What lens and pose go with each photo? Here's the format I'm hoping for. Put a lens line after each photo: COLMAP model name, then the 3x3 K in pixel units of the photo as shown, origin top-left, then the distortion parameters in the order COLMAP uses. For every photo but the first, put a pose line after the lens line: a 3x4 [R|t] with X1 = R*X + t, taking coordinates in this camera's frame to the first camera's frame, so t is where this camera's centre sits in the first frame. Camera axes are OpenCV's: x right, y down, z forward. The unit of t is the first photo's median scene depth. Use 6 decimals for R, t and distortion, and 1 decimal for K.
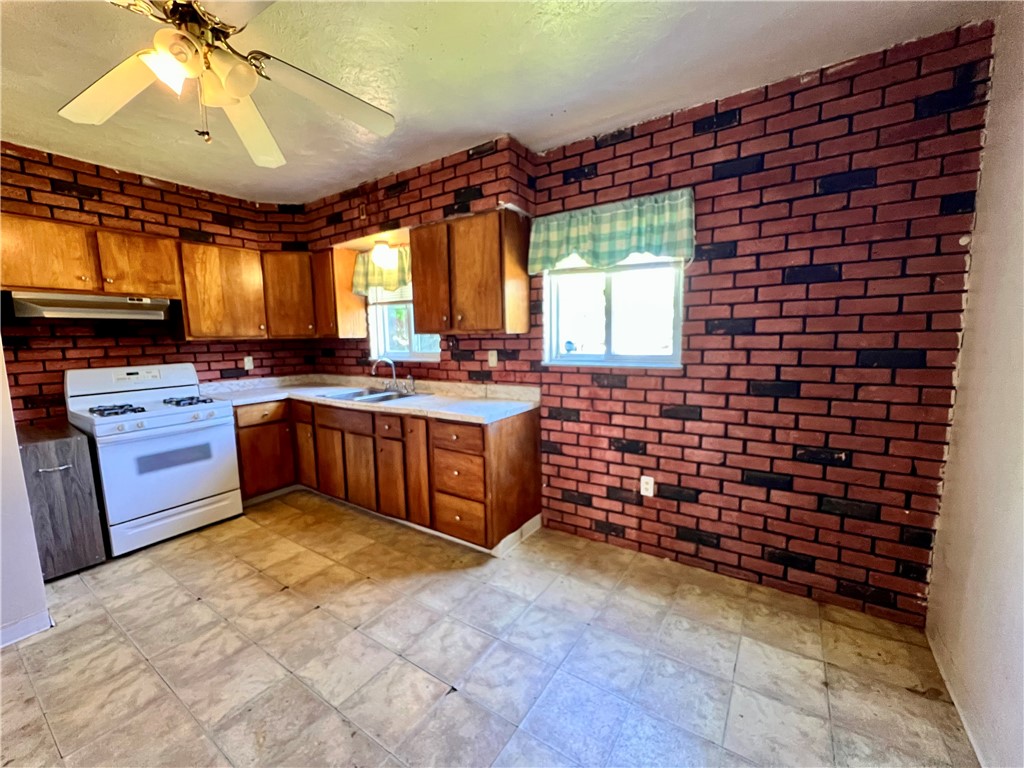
lens RADIAL K [[403.9, 0, 453.8], [0, 403.9, 391.6], [0, 0, 1]] dist [-0.005576, 0.001058]
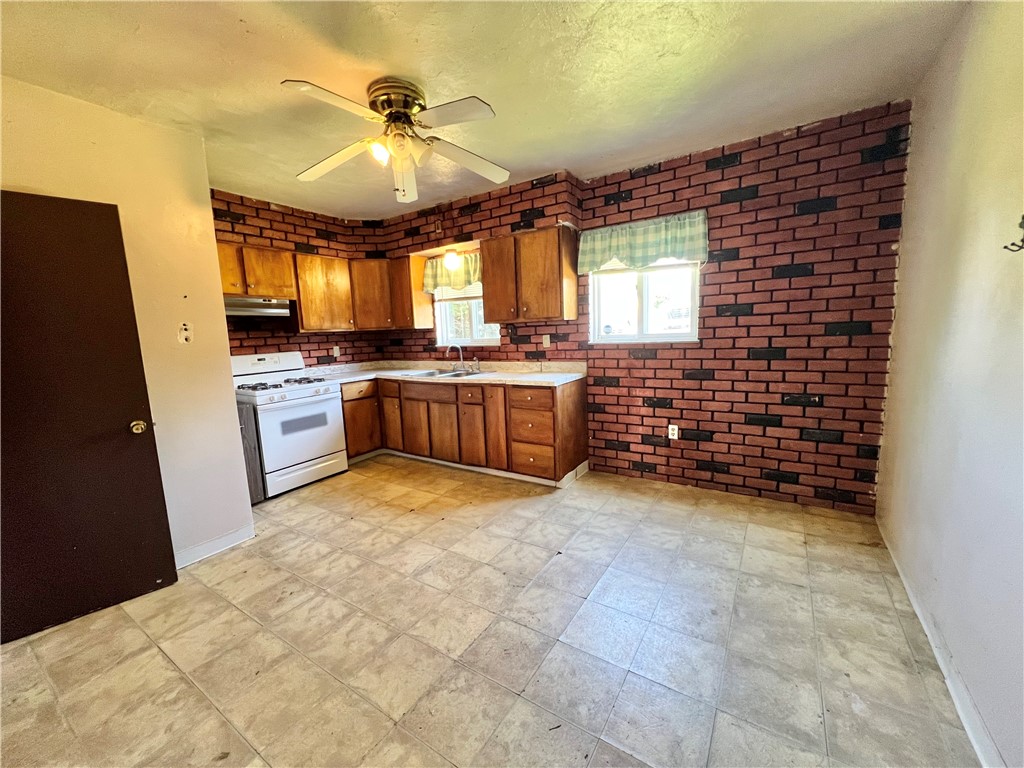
lens RADIAL K [[397.1, 0, 455.6], [0, 397.1, 391.5], [0, 0, 1]] dist [0.001540, 0.000433]
pose [[0.999681, -0.023661, 0.008876, -0.259505], [0.023570, 0.999670, 0.010196, 0.073097], [-0.009114, -0.009984, 0.999909, -0.319236]]
